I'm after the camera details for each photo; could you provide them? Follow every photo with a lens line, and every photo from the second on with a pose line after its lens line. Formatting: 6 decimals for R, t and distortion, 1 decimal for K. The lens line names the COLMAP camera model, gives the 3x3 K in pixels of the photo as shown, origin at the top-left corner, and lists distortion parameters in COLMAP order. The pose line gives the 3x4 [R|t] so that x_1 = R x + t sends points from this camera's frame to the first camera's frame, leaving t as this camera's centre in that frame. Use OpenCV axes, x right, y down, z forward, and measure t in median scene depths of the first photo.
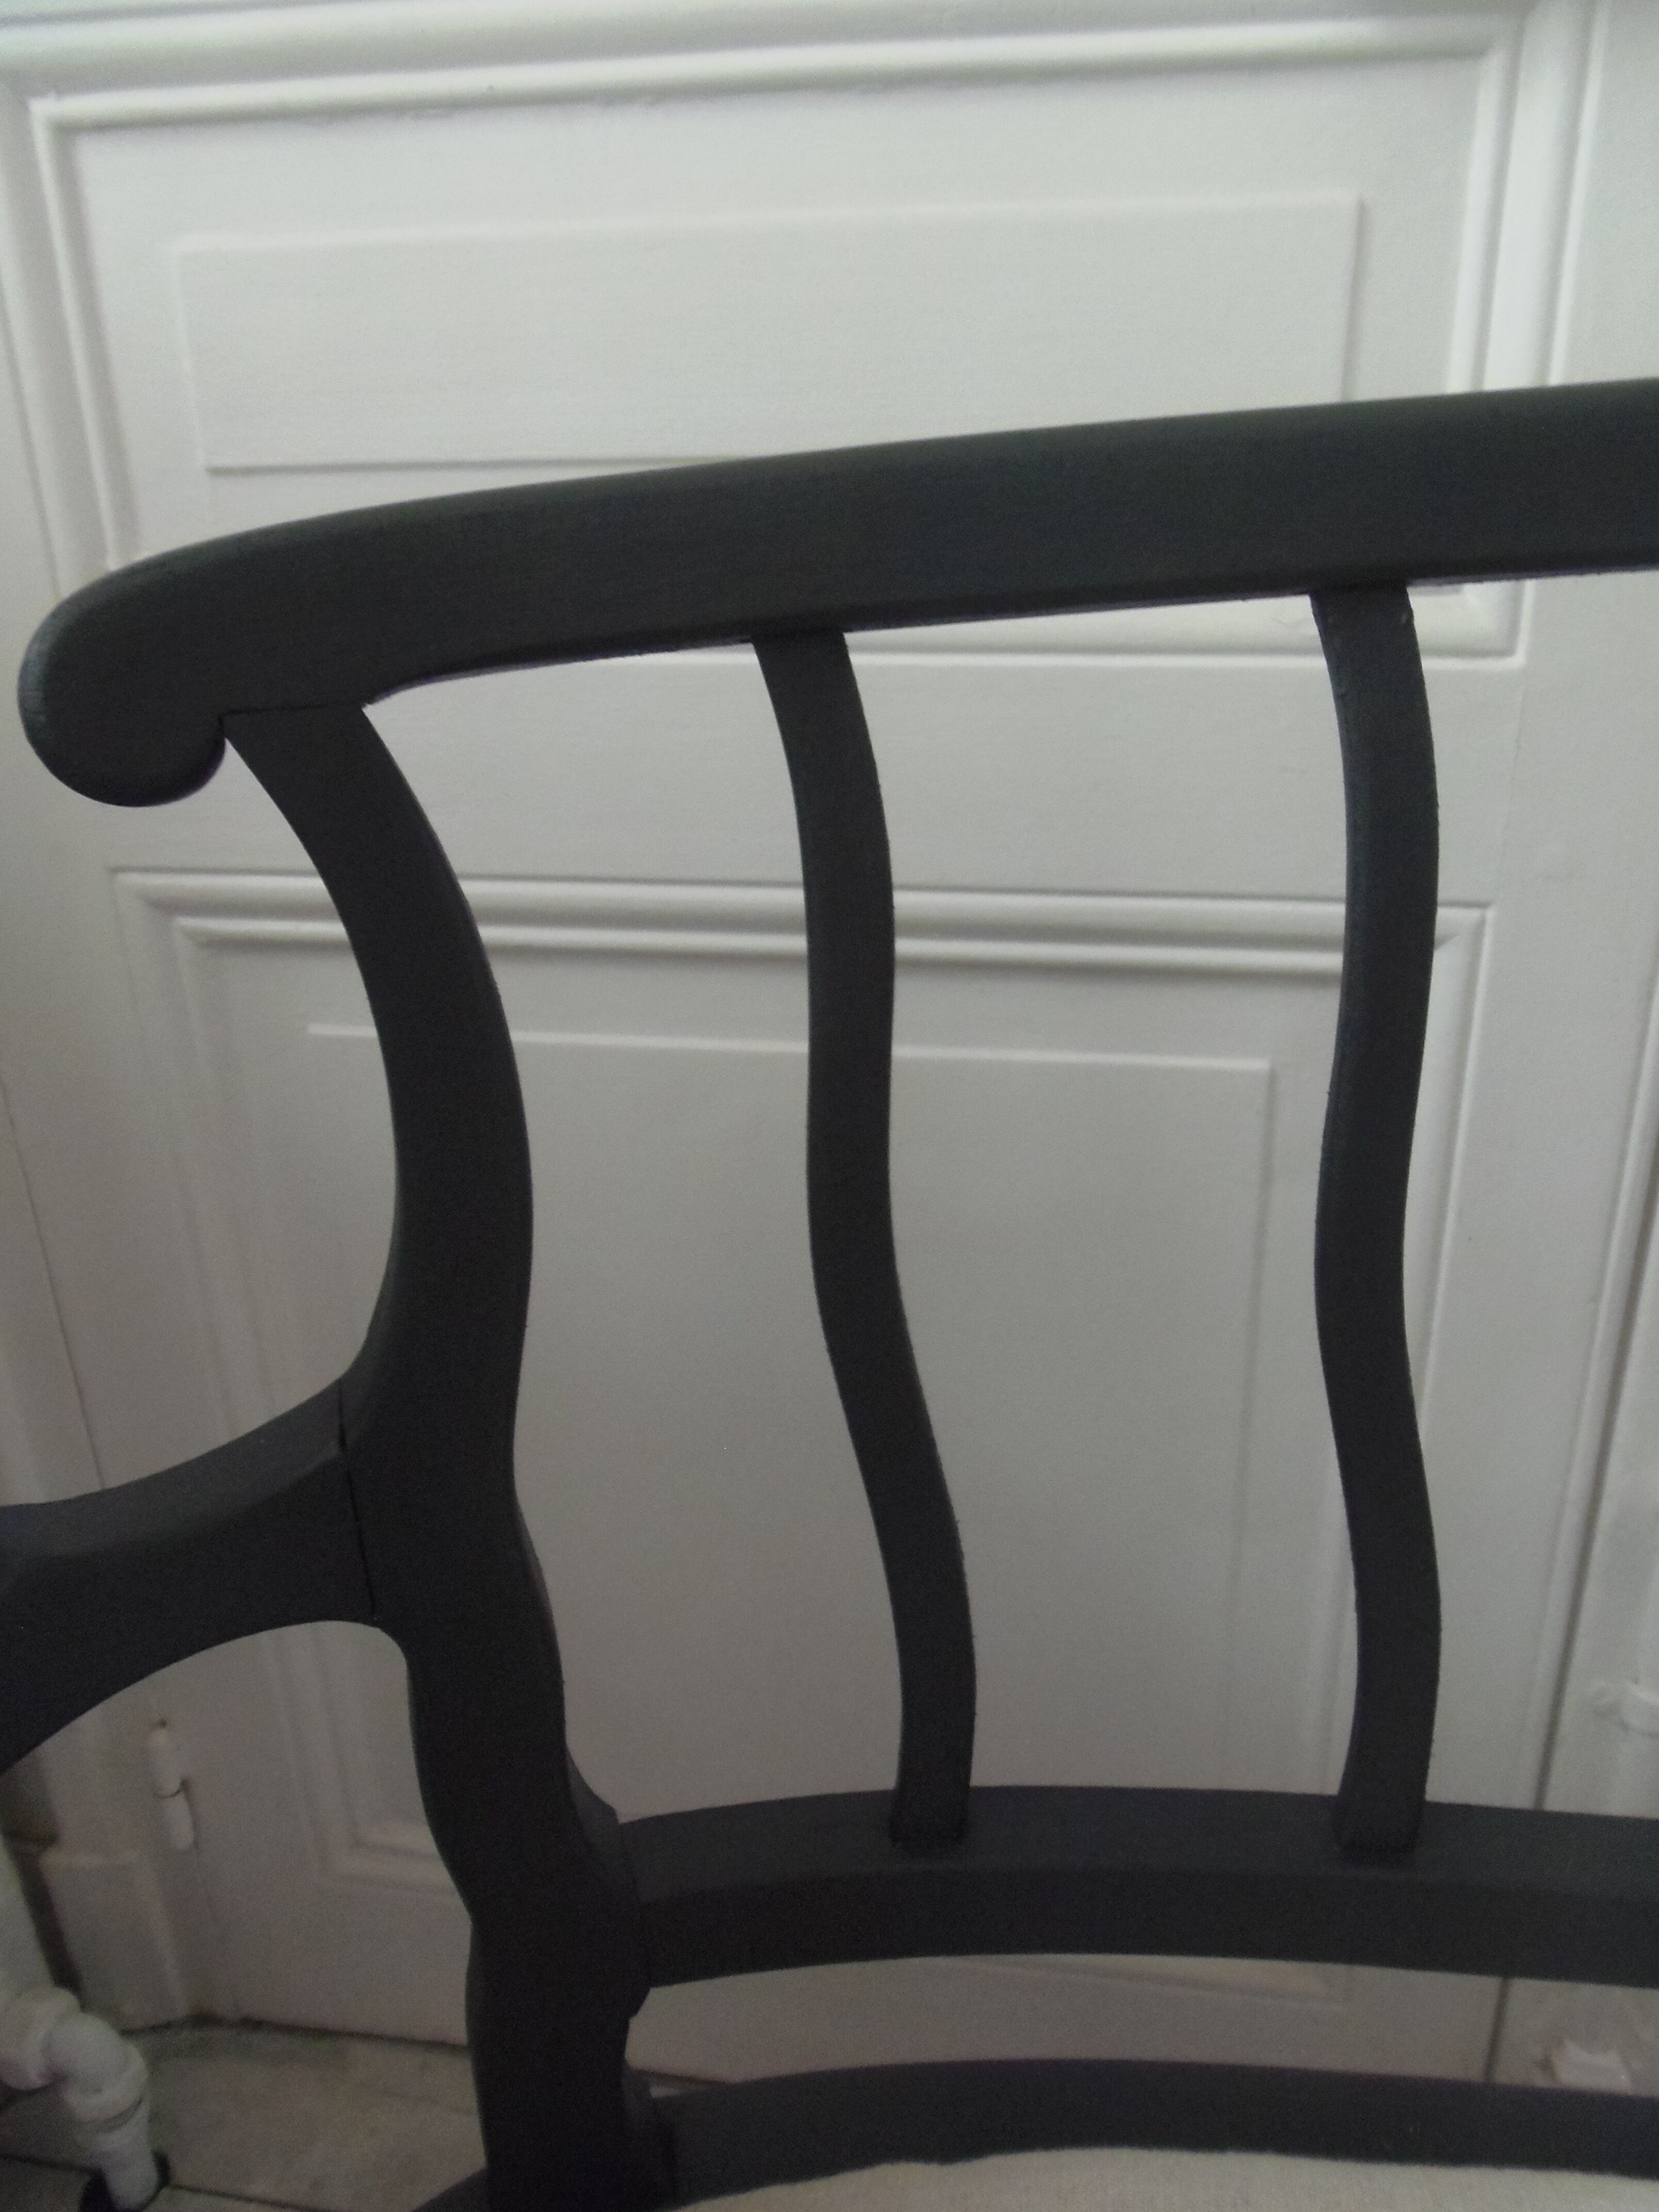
lens RADIAL K [[1616.8, 0, 873.4], [0, 1616.8, 1148.9], [0, 0, 1]] dist [-0.015934, -0.000517]
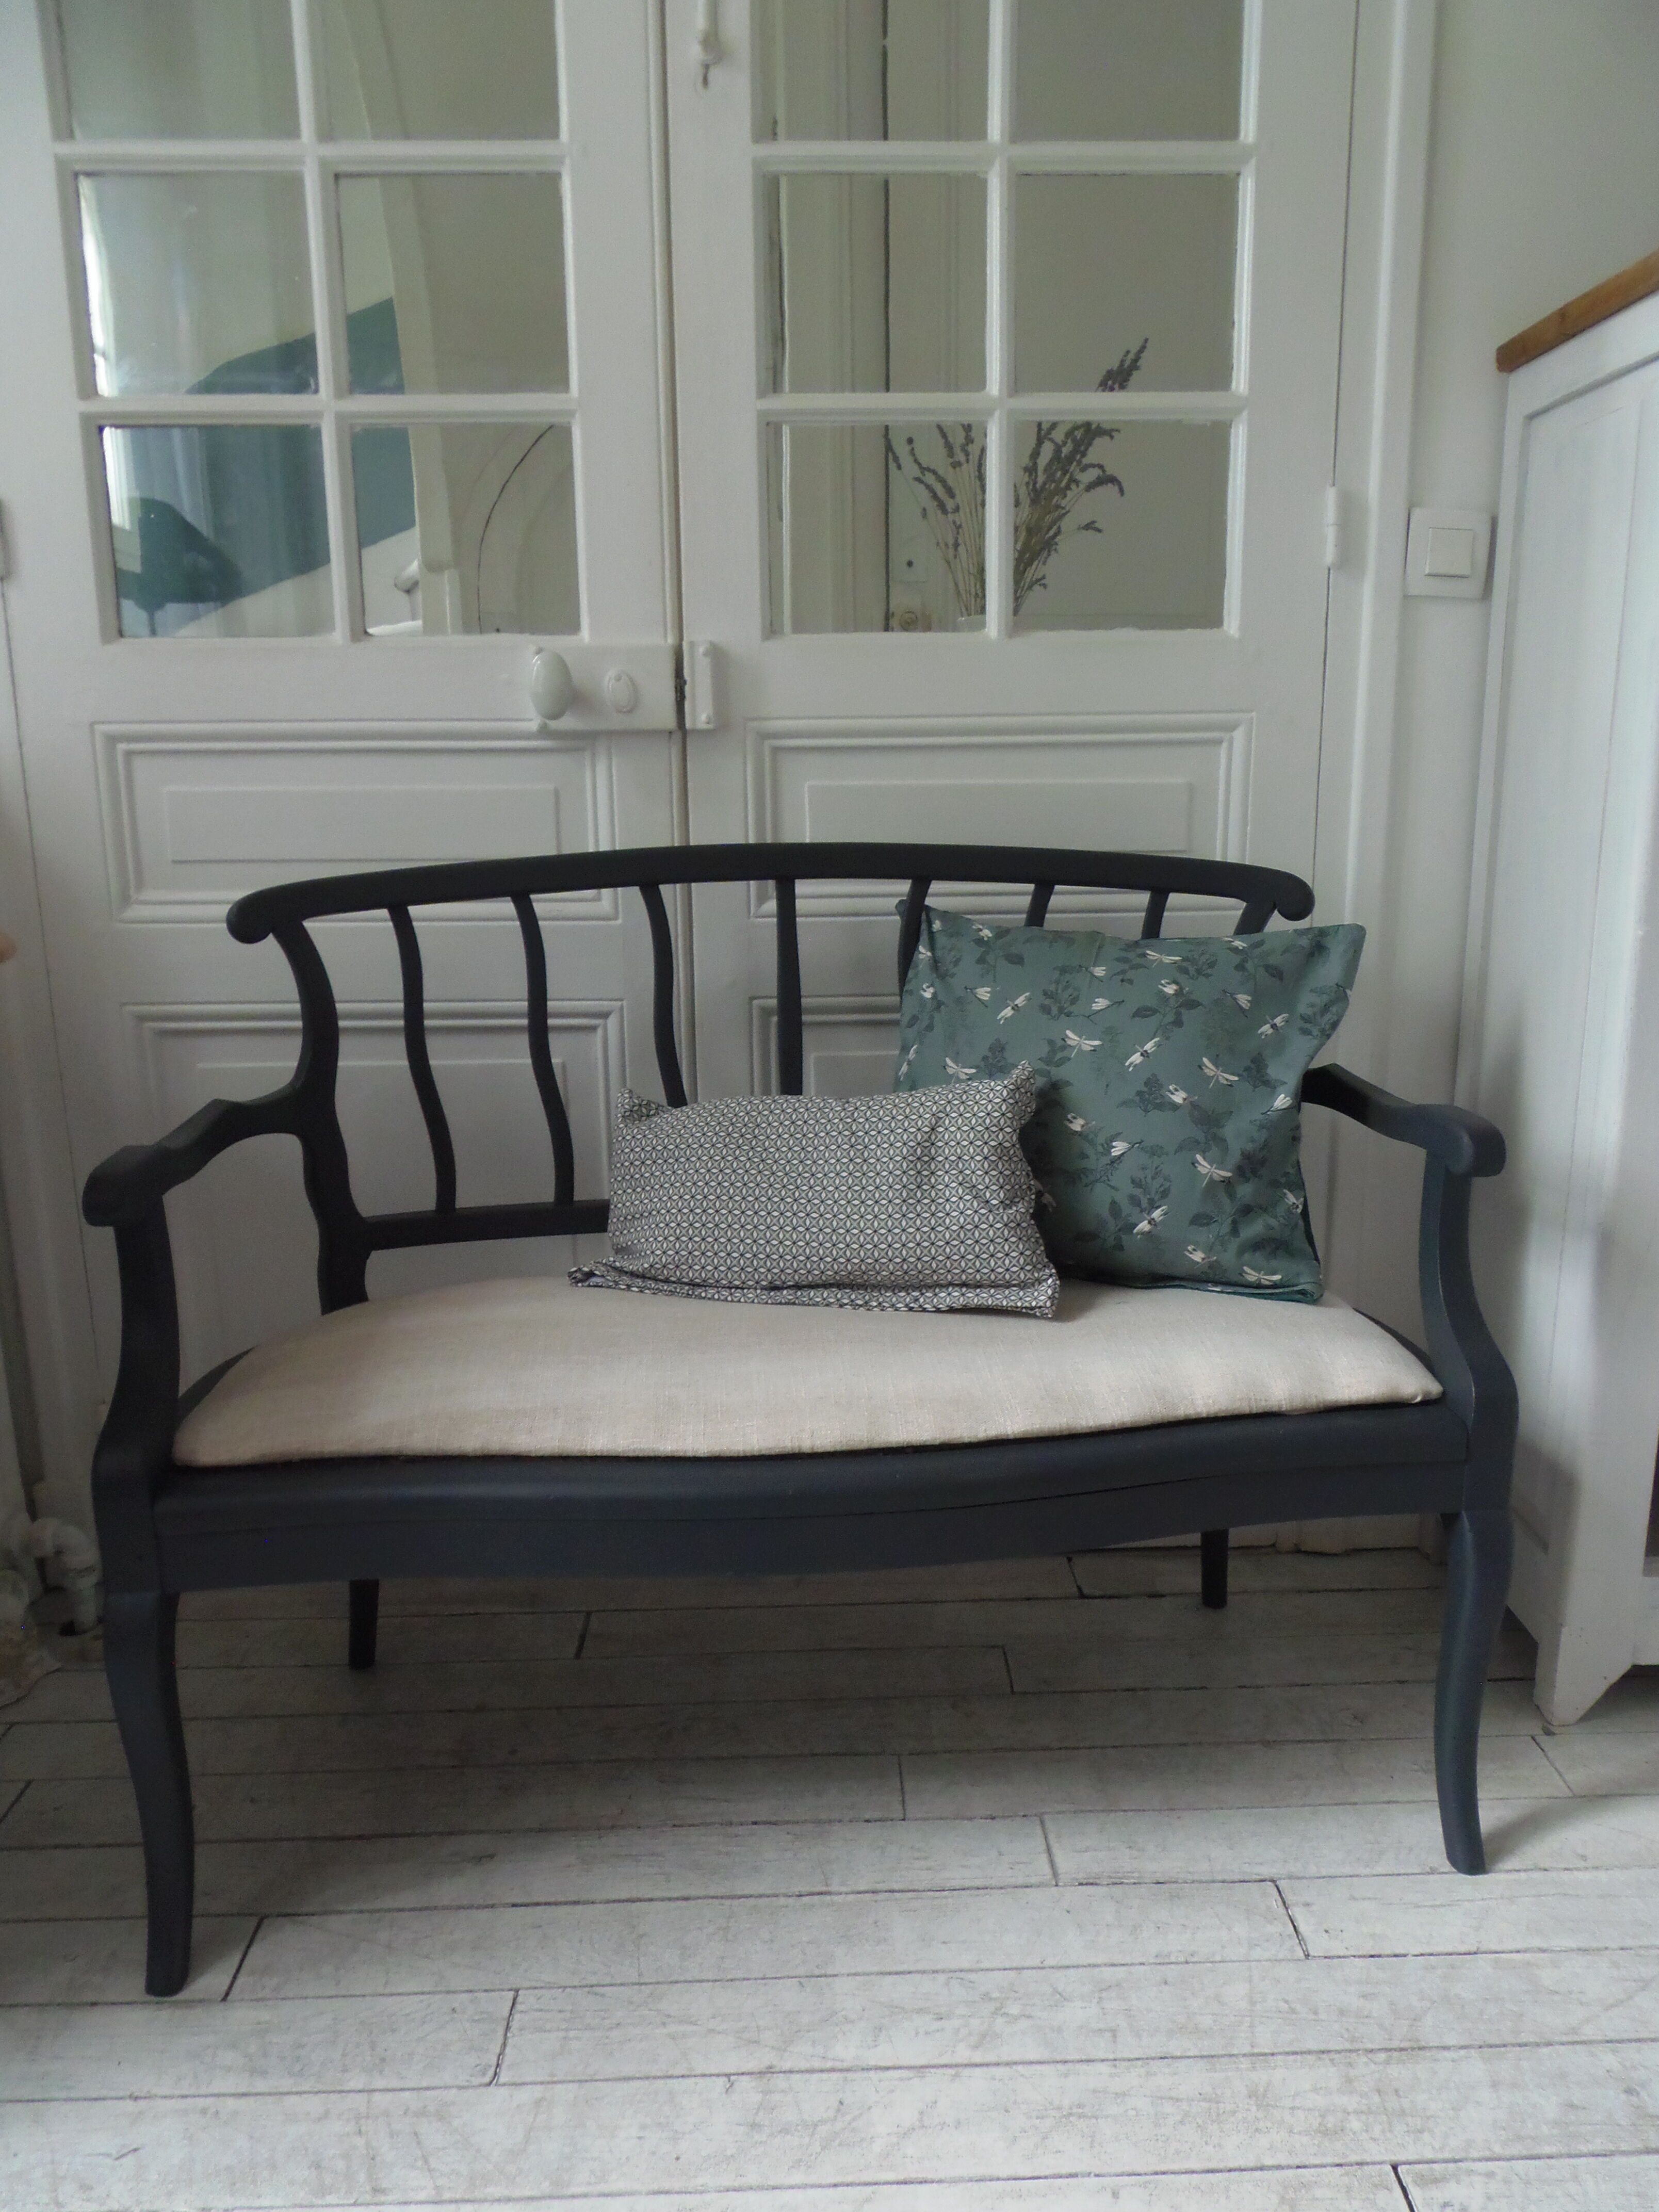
lens RADIAL K [[1616.8, 0, 864.0], [0, 1616.8, 1144.7], [0, 0, 1]] dist [-0.015934, -0.000517]
pose [[0.980896, -0.032425, 0.191809, 0.227229], [0.065239, 0.983741, -0.167326, 0.638233], [-0.183265, 0.176643, 0.967063, -1.922797]]
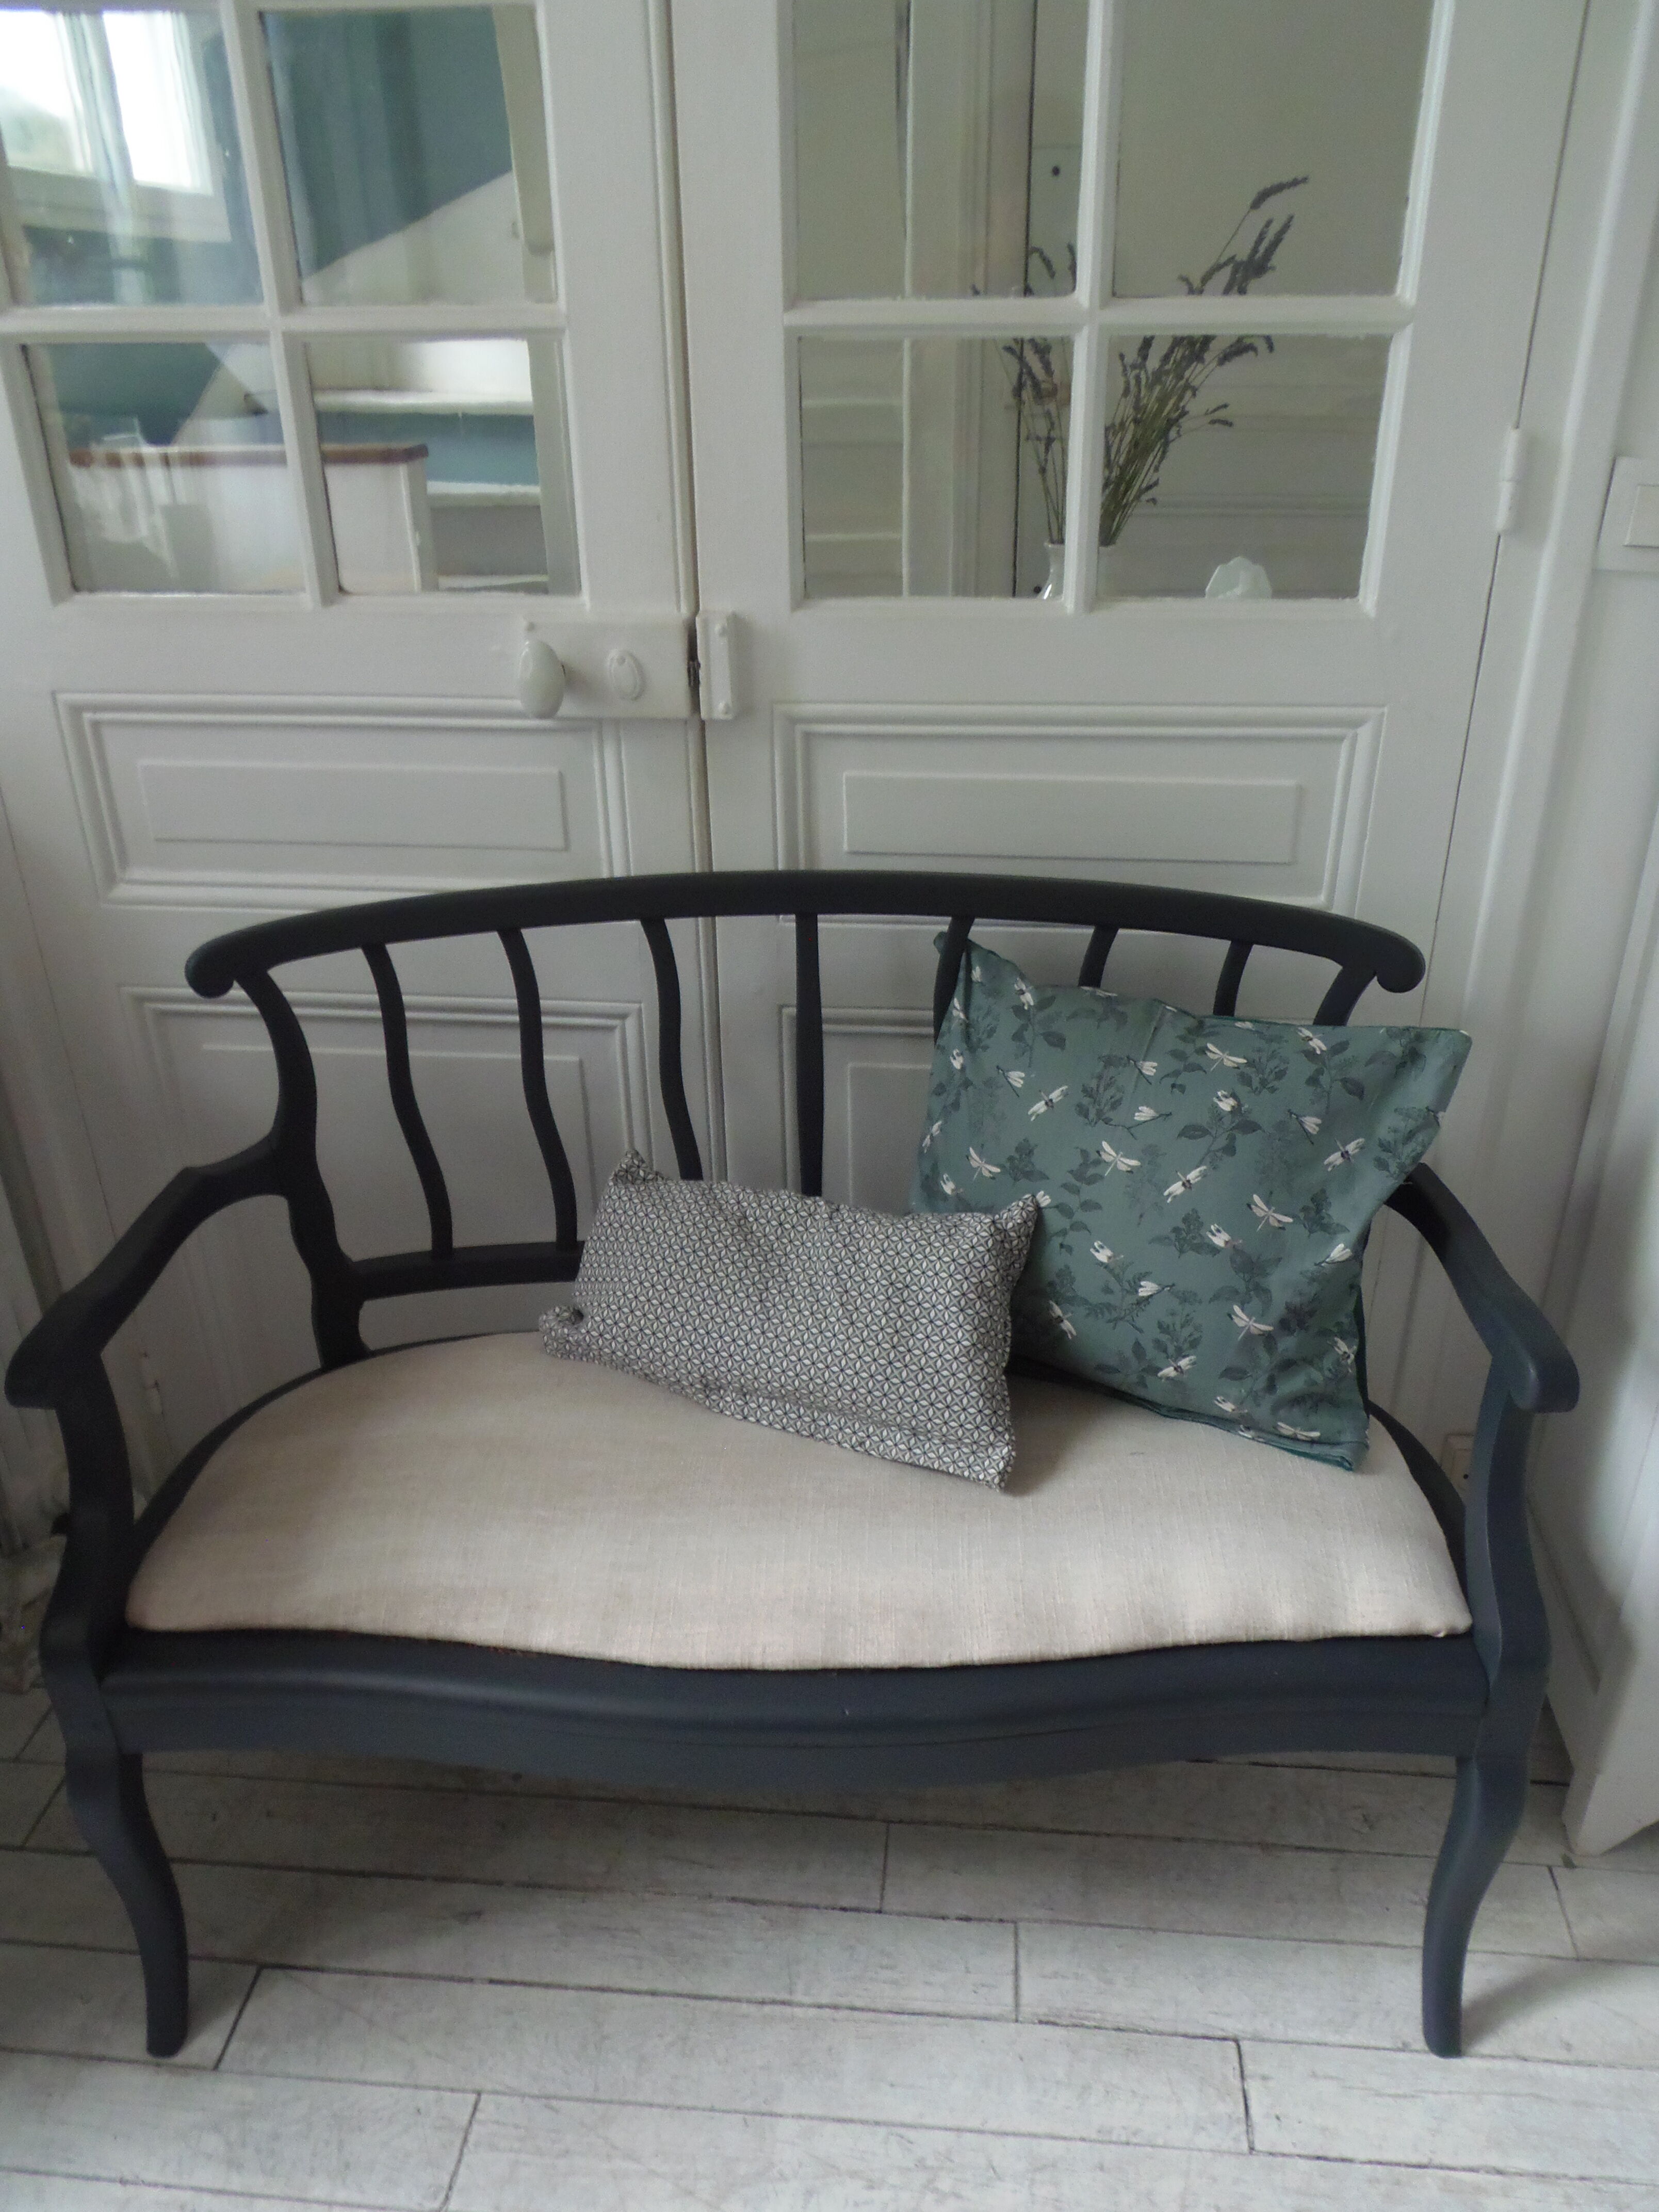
lens RADIAL K [[1616.8, 0, 859.5], [0, 1616.8, 1137.2], [0, 0, 1]] dist [-0.015934, -0.000517]
pose [[0.997461, -0.020653, 0.068152, 0.545842], [0.015285, 0.996808, 0.078362, -0.128137], [-0.069552, -0.077121, 0.994593, -1.745805]]
